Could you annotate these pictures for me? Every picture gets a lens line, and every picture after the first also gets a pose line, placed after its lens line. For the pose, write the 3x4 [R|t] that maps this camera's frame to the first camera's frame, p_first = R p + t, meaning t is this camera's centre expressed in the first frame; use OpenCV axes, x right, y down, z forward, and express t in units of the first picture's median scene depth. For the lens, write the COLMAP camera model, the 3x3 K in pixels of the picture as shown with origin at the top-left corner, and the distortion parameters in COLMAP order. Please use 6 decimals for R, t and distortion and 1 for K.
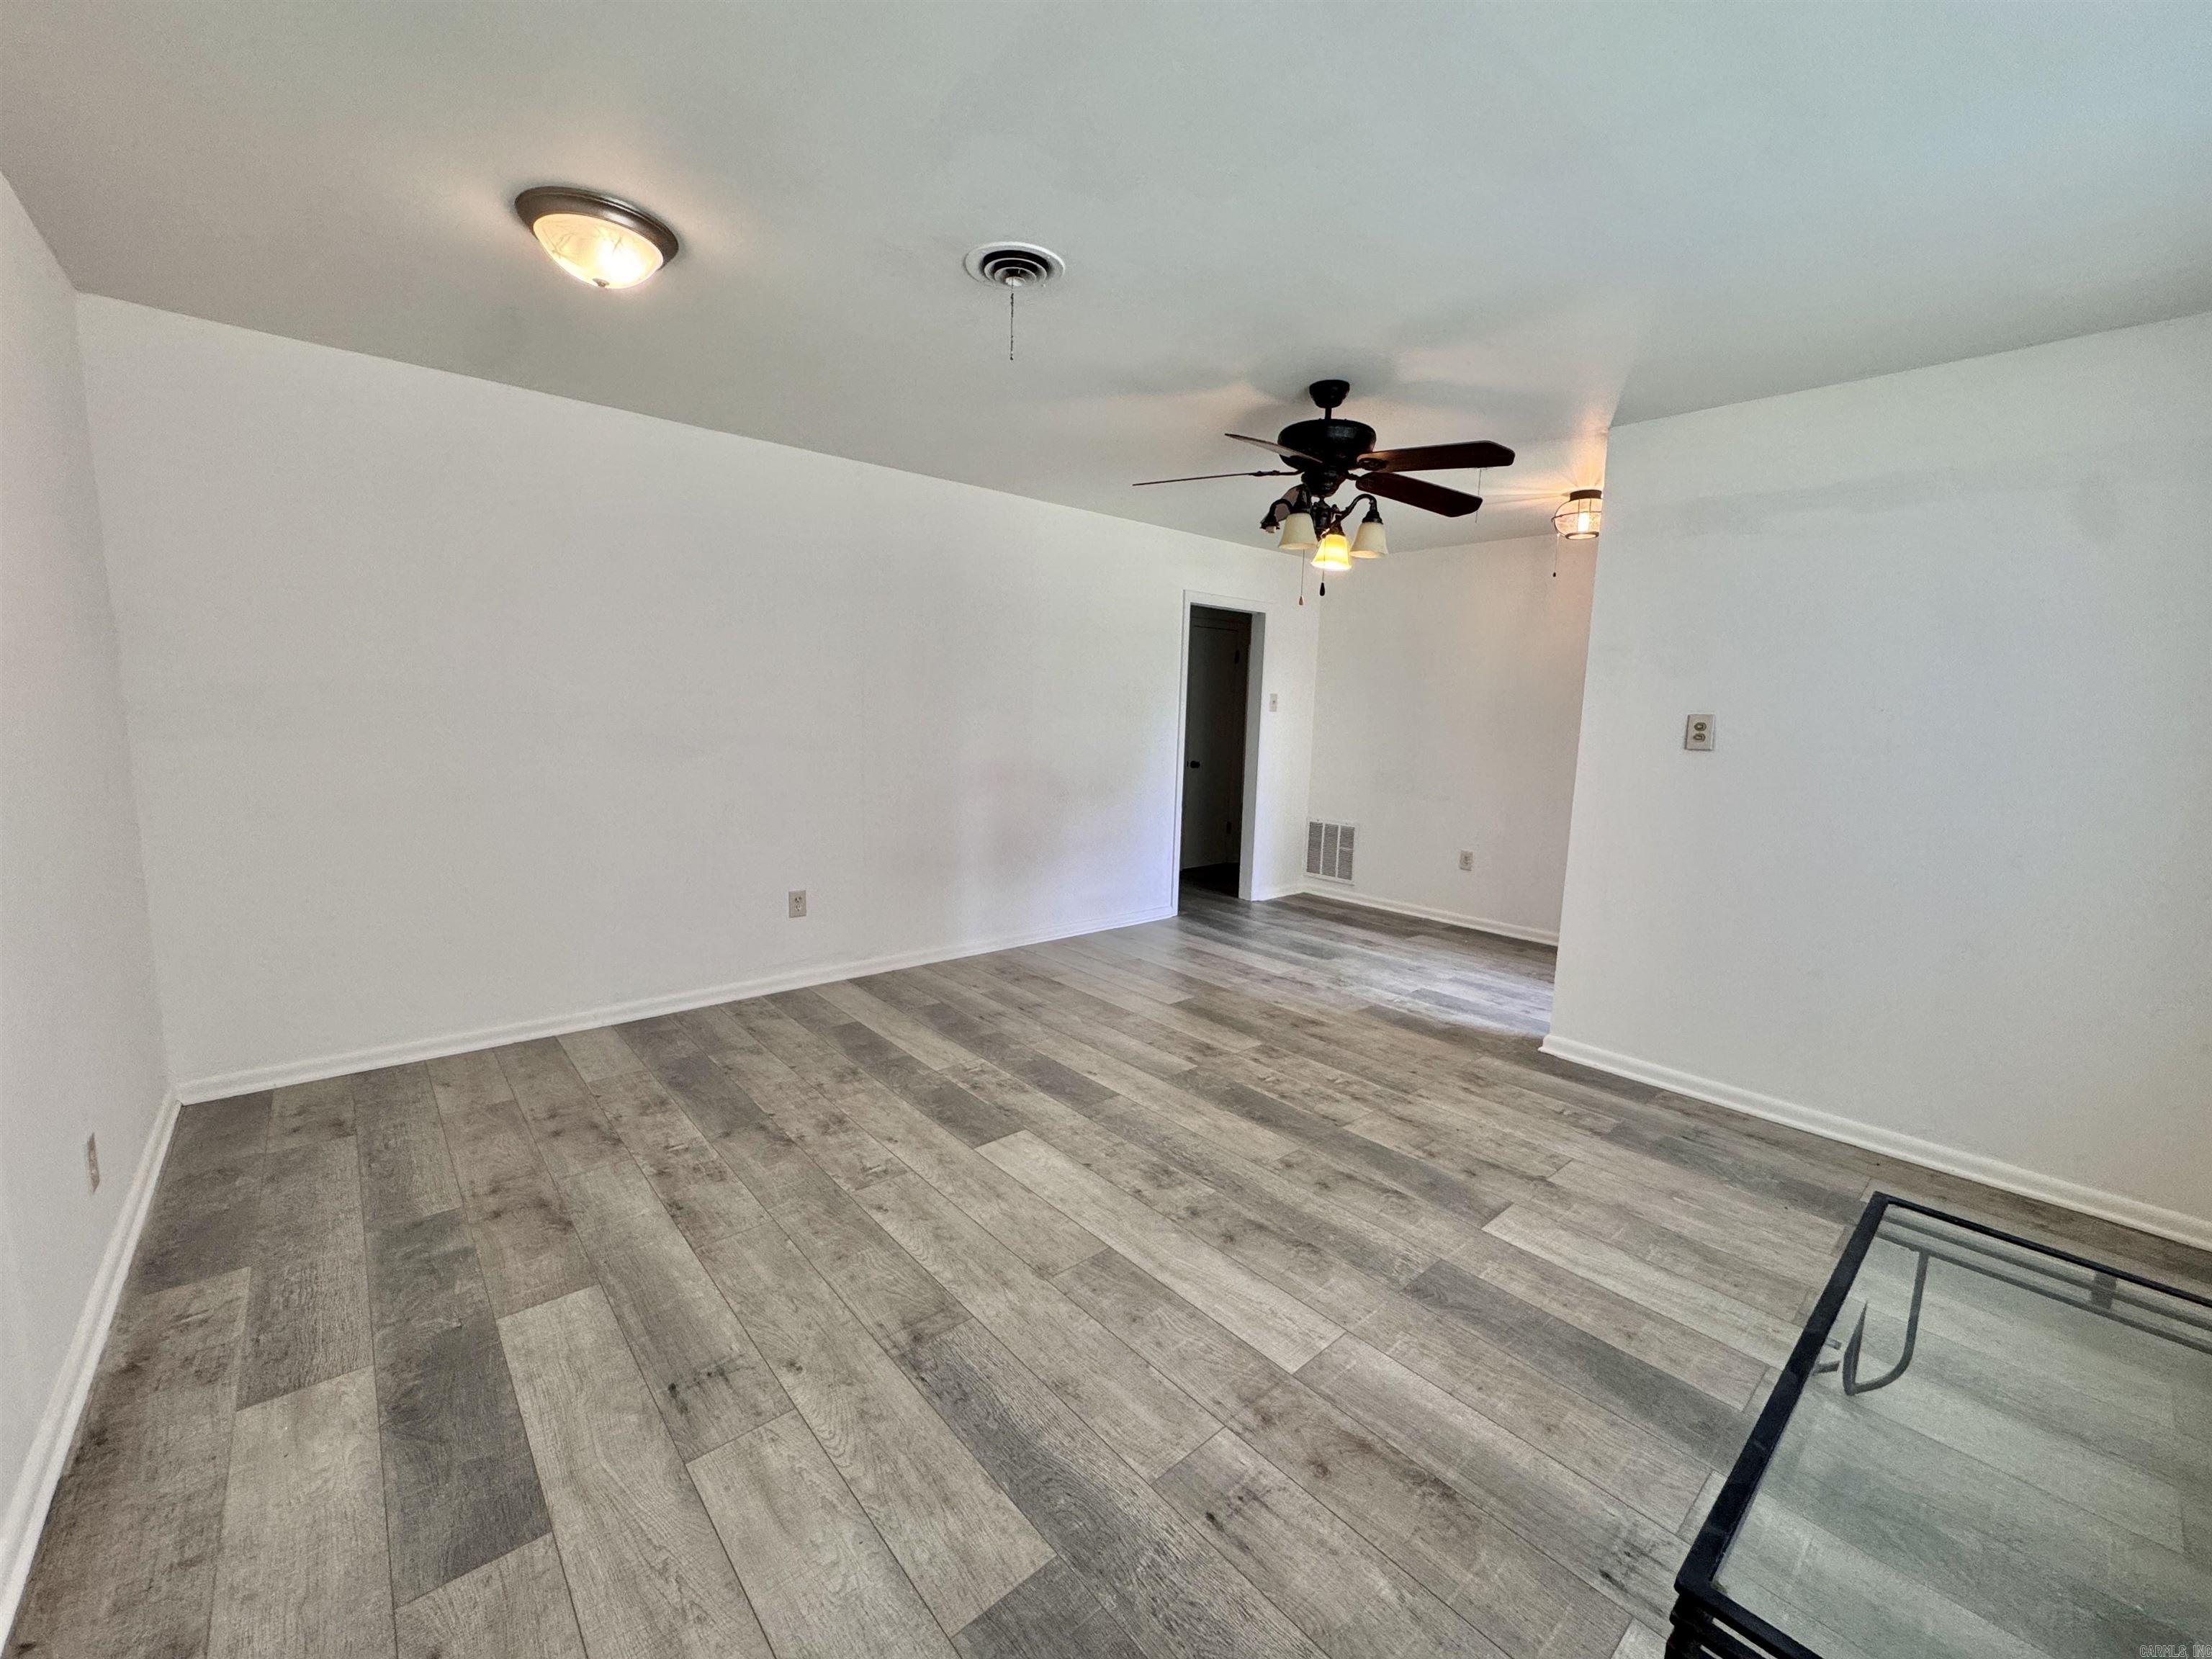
lens RADIAL K [[885.6, 0, 1106.0], [0, 885.6, 829.5], [0, 0, 1]] dist [-0.002055, 0.000142]
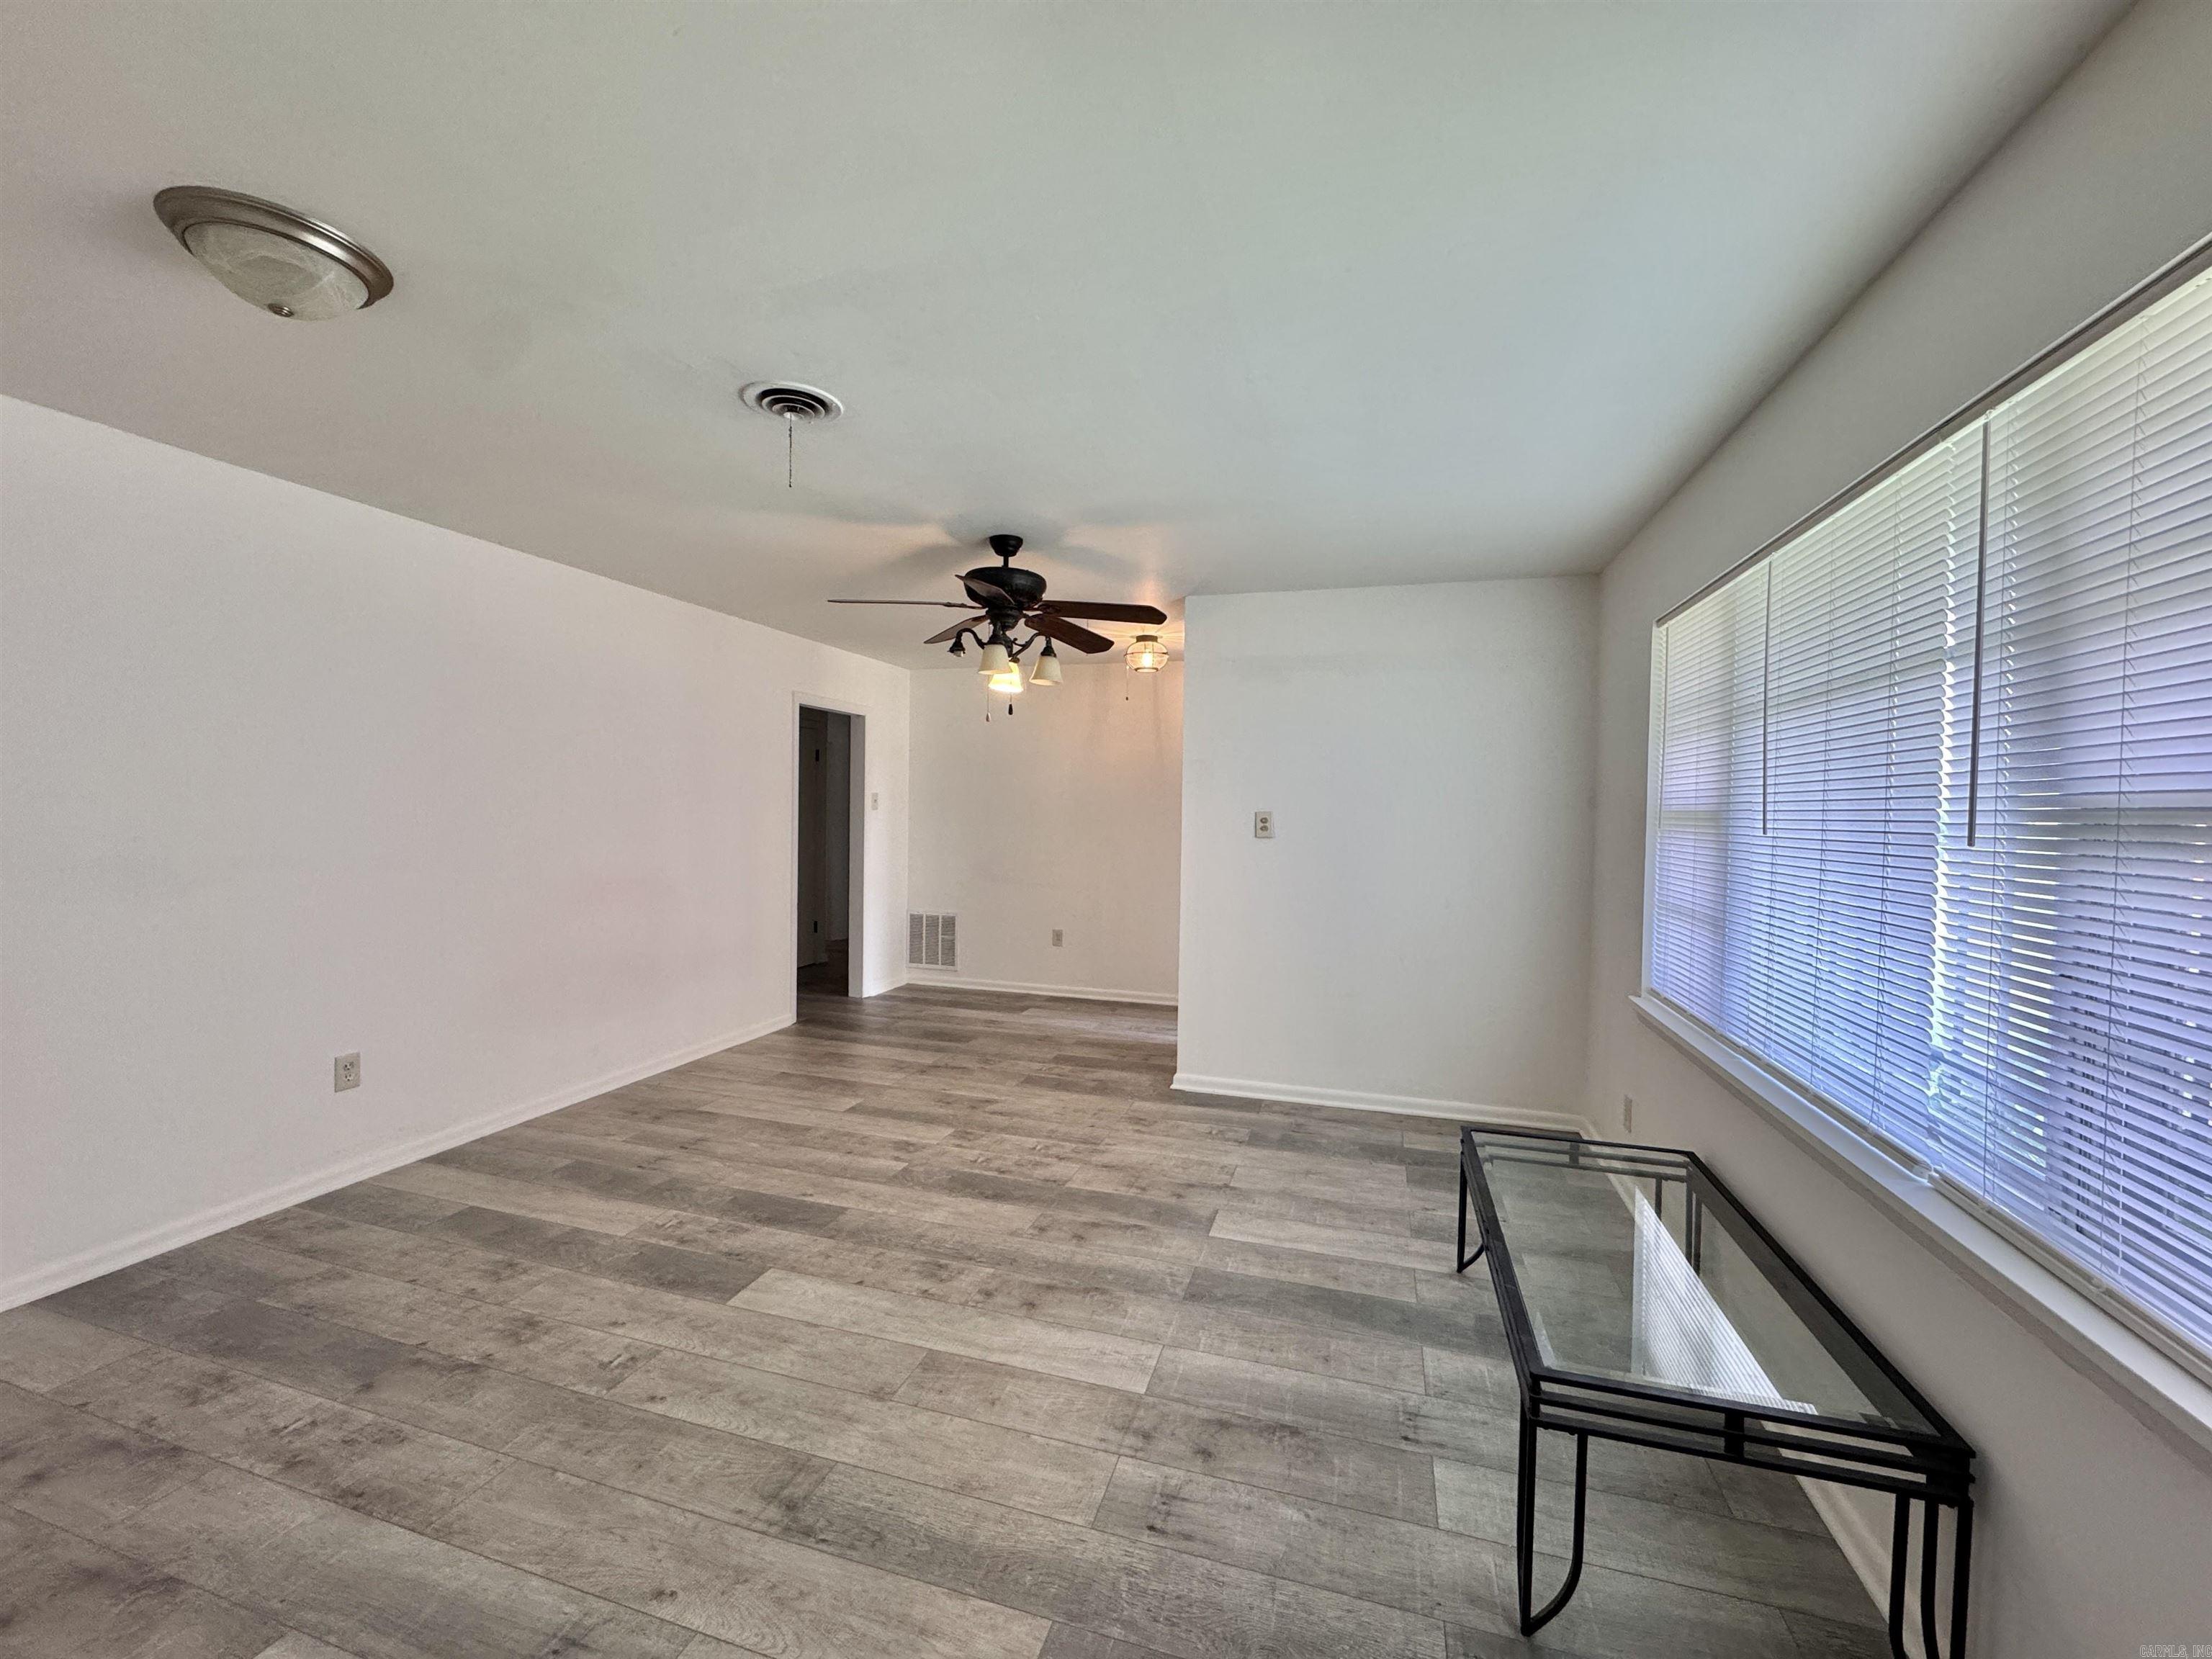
lens RADIAL K [[883.0, 0, 1106.0], [0, 883.0, 829.5], [0, 0, 1]] dist [-0.001647, -0.000070]
pose [[0.850623, -0.027879, 0.525036, -0.267379], [0.080620, 0.993700, -0.077849, -0.018508], [-0.519558, 0.108549, 0.847512, -0.017139]]
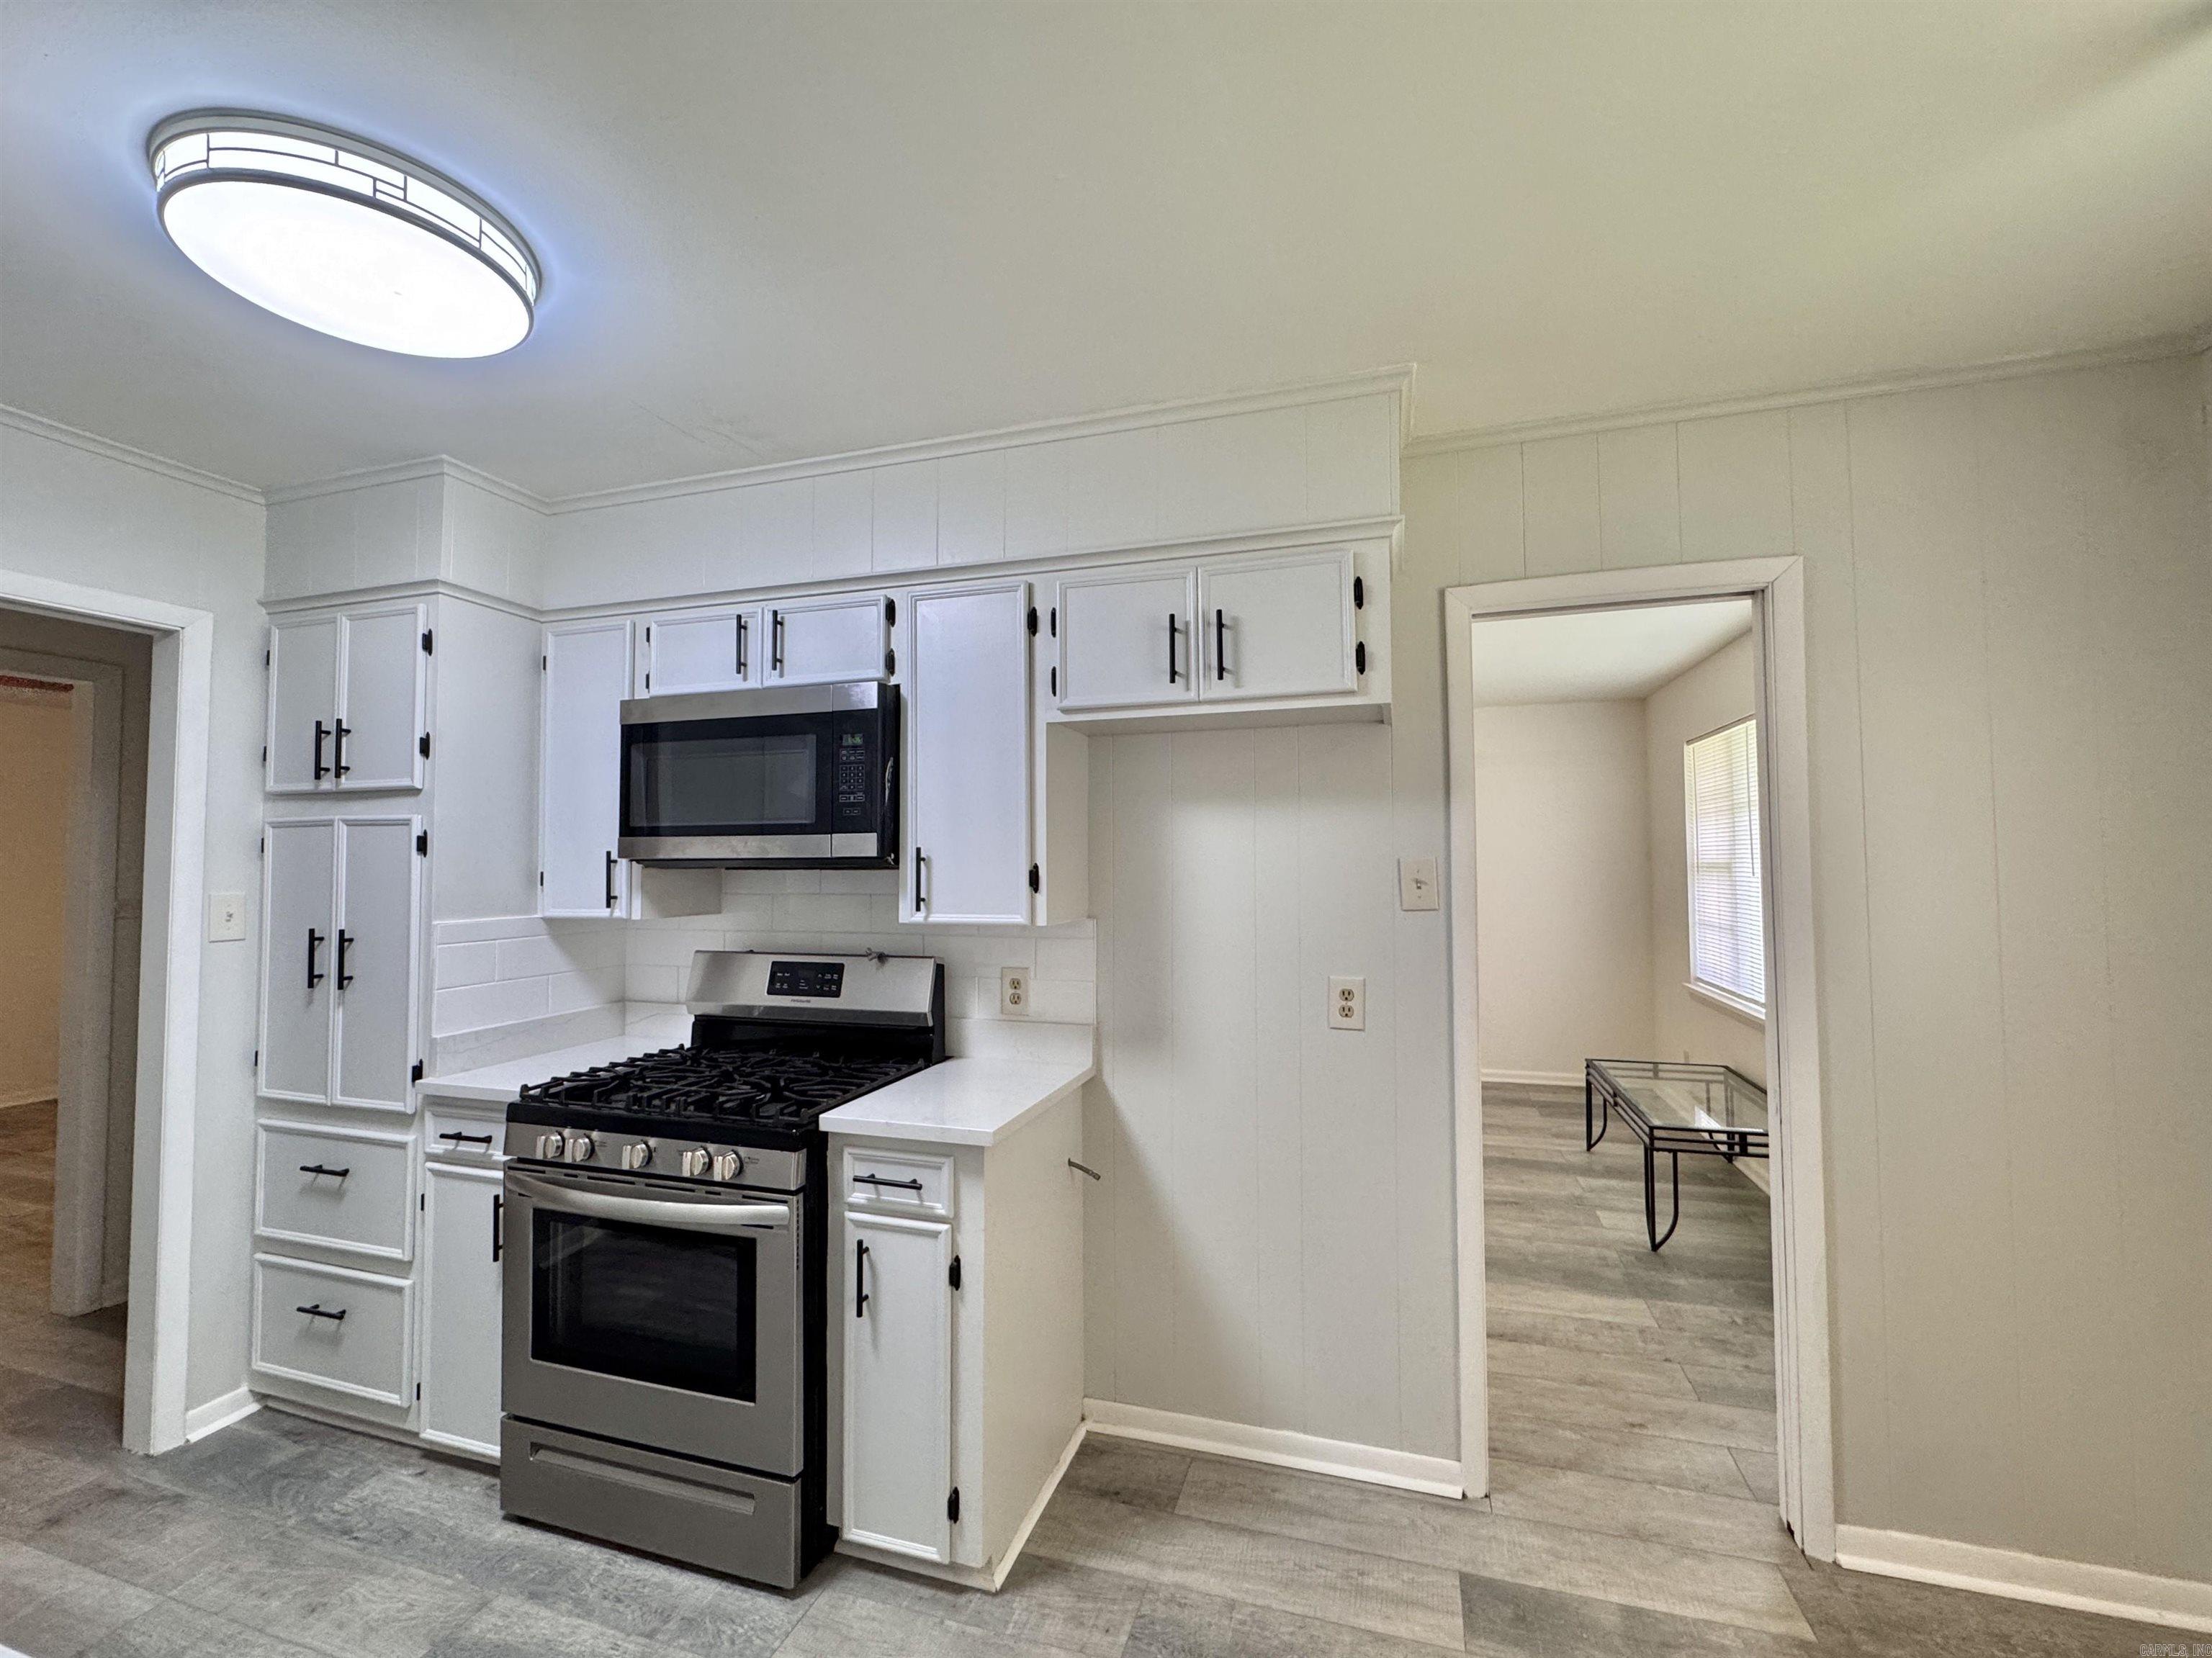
lens RADIAL K [[937.5, 0, 1106.0], [0, 937.5, 829.0], [0, 0, 1]] dist [-0.001802, -0.000129]
pose [[0.852986, -0.015392, 0.521707, -1.011438], [0.102579, 0.985014, -0.138655, -0.000296], [-0.511755, 0.171787, 0.841781, -0.395020]]
